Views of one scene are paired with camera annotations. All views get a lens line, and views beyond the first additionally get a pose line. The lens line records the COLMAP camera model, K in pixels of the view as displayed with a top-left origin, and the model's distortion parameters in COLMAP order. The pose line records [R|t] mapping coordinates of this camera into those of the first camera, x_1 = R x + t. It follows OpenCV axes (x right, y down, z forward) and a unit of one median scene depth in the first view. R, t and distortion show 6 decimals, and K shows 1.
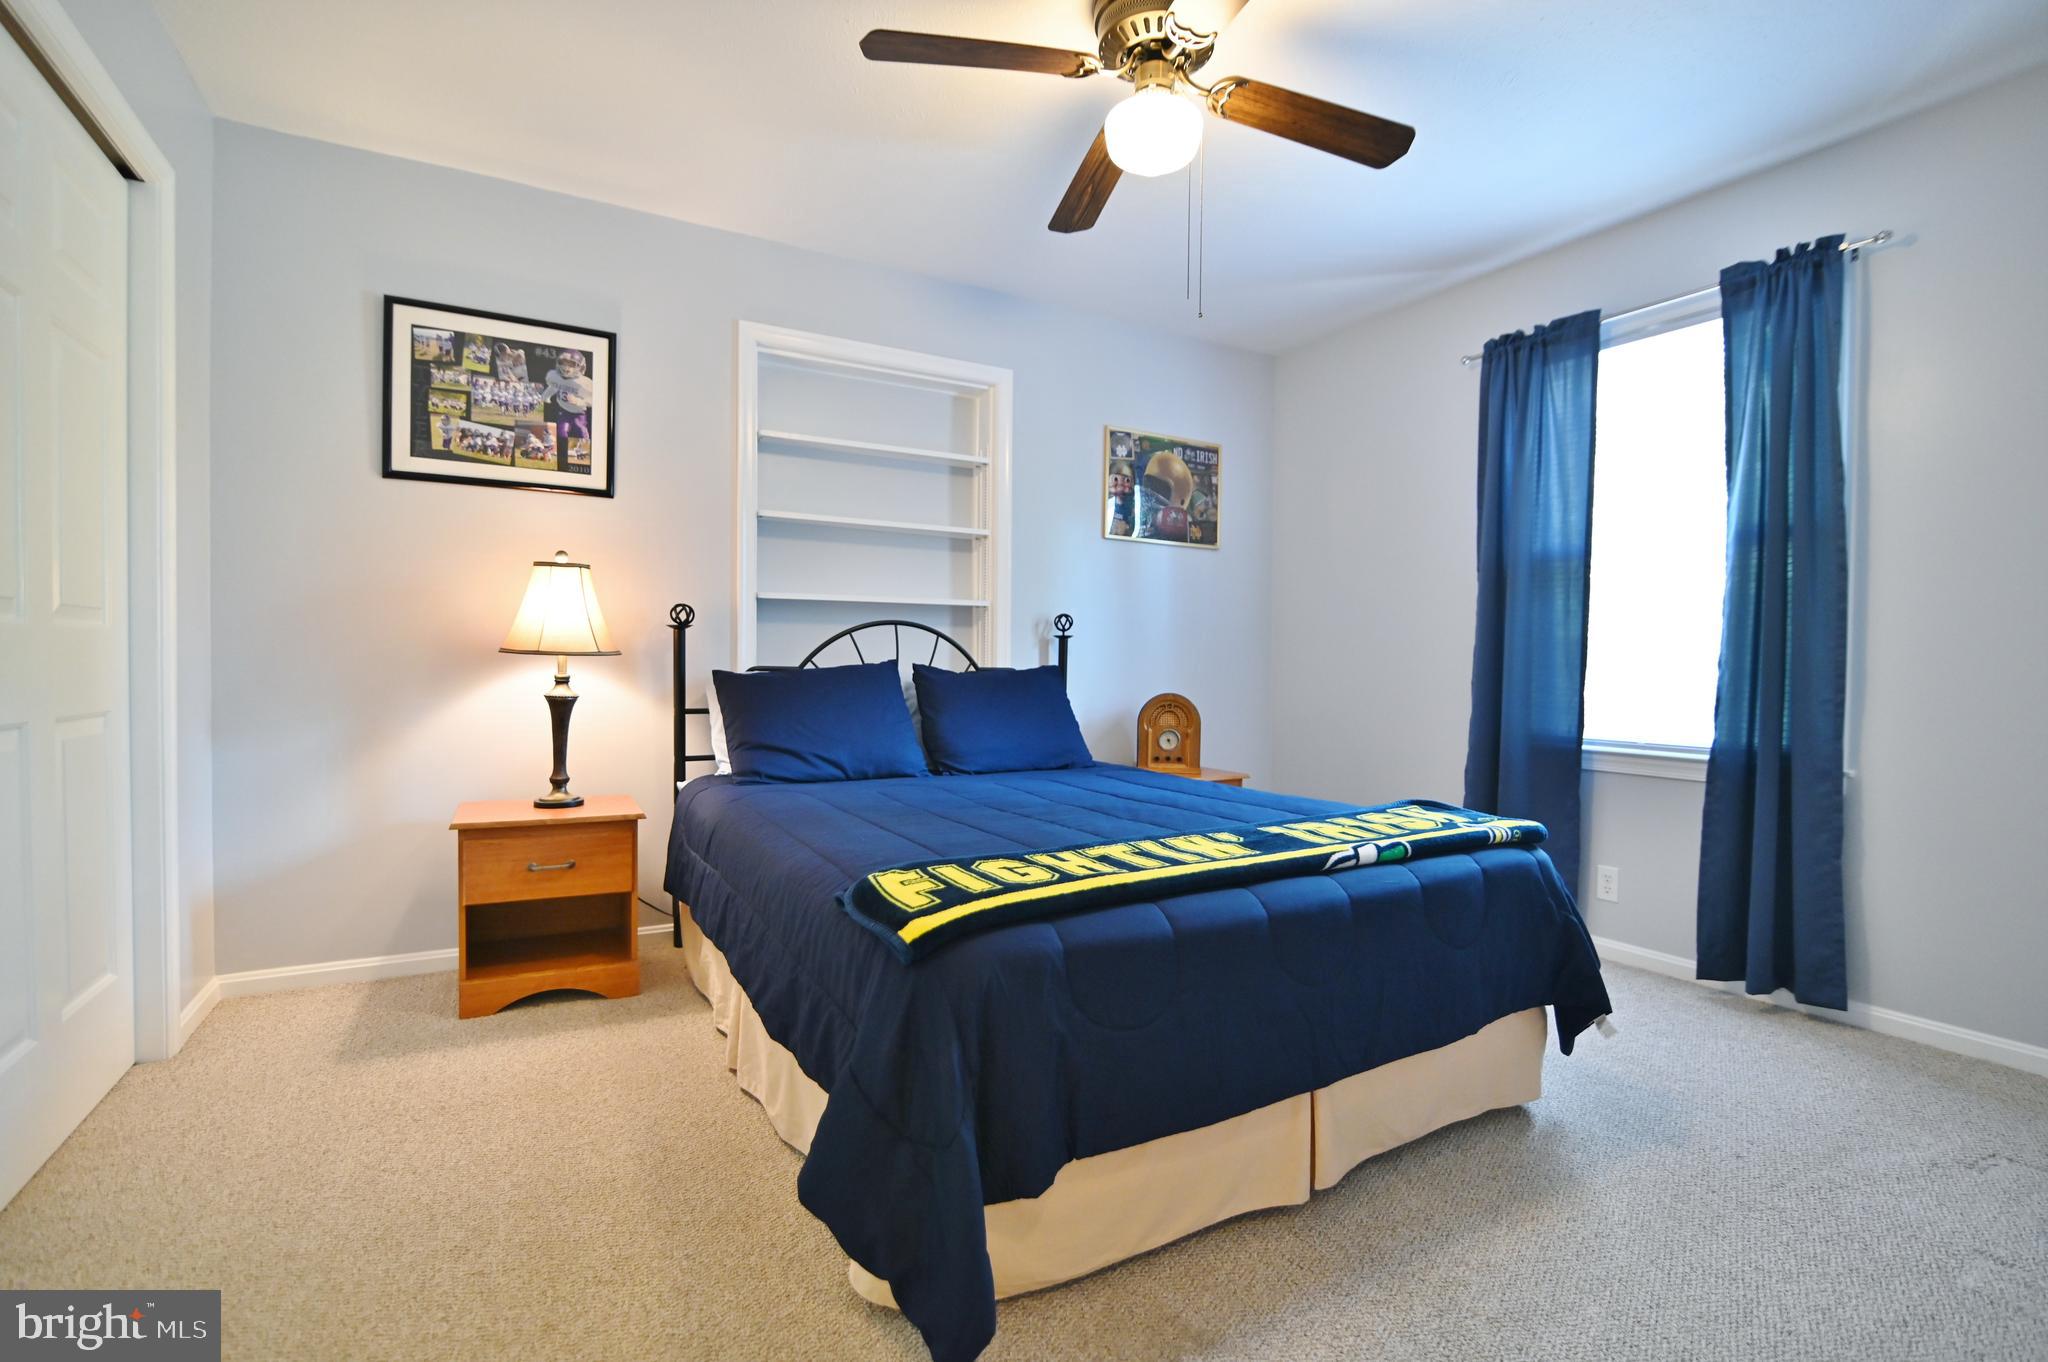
lens RADIAL K [[936.9, 0, 1026.1], [0, 936.9, 680.6], [0, 0, 1]] dist [-0.021847, 0.000773]
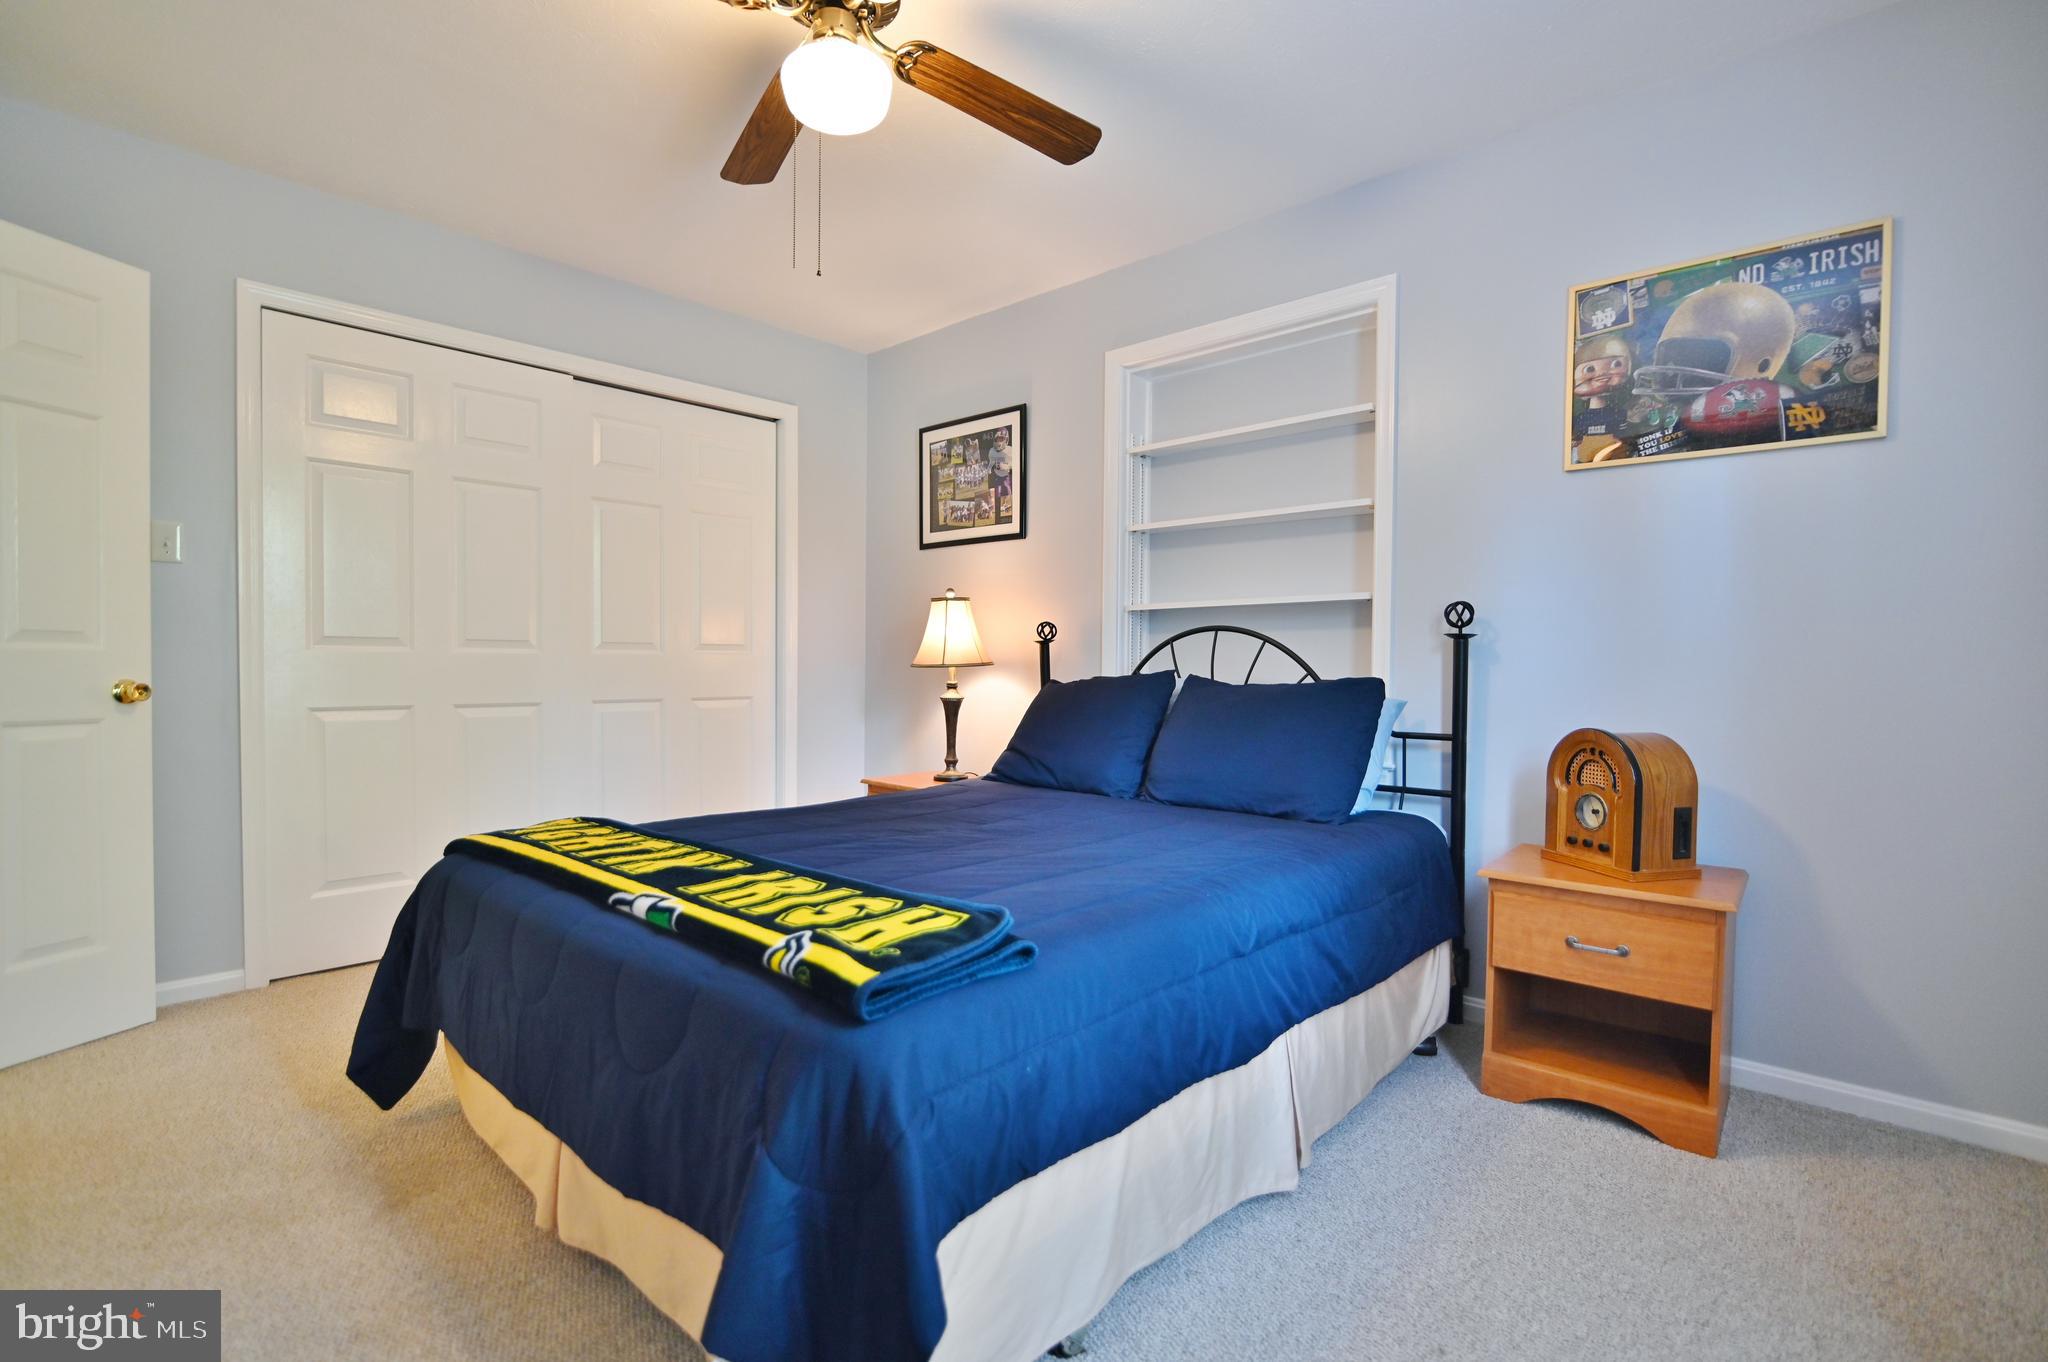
lens RADIAL K [[936.9, 0, 1024.1], [0, 936.9, 680.2], [0, 0, 1]] dist [-0.021847, 0.000773]
pose [[0.307657, 0.007665, -0.951467, 0.727528], [-0.020950, 0.999780, 0.001280, -0.011329], [0.951267, 0.019540, 0.307749, 0.625168]]
